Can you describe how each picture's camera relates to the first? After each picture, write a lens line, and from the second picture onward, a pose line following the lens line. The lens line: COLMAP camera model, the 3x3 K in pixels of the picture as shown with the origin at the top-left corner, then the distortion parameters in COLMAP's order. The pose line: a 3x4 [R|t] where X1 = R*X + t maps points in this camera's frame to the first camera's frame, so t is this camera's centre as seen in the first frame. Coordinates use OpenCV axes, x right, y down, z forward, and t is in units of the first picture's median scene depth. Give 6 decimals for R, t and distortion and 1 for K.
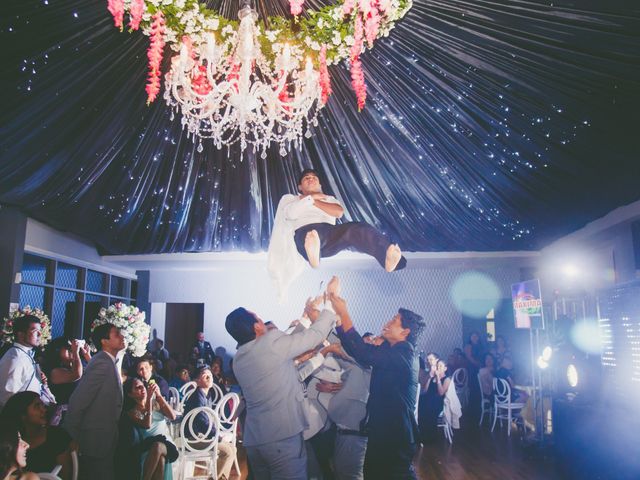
lens RADIAL K [[488.4, 0, 320.0], [0, 488.4, 240.0], [0, 0, 1]] dist [-0.028309, 0.001063]
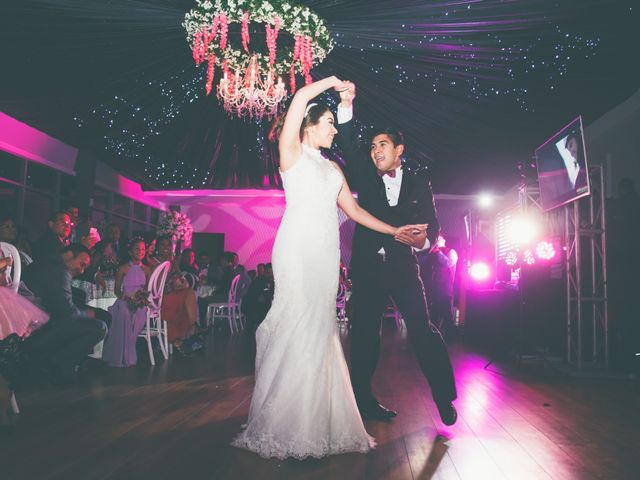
lens RADIAL K [[506.8, 0, 320.0], [0, 506.8, 240.0], [0, 0, 1]] dist [-0.083101, -0.000631]
pose [[0.998958, 0.024885, -0.038269, 0.212051], [-0.021342, 0.995680, 0.090364, 0.124288], [0.040353, -0.089453, 0.995173, -1.079825]]
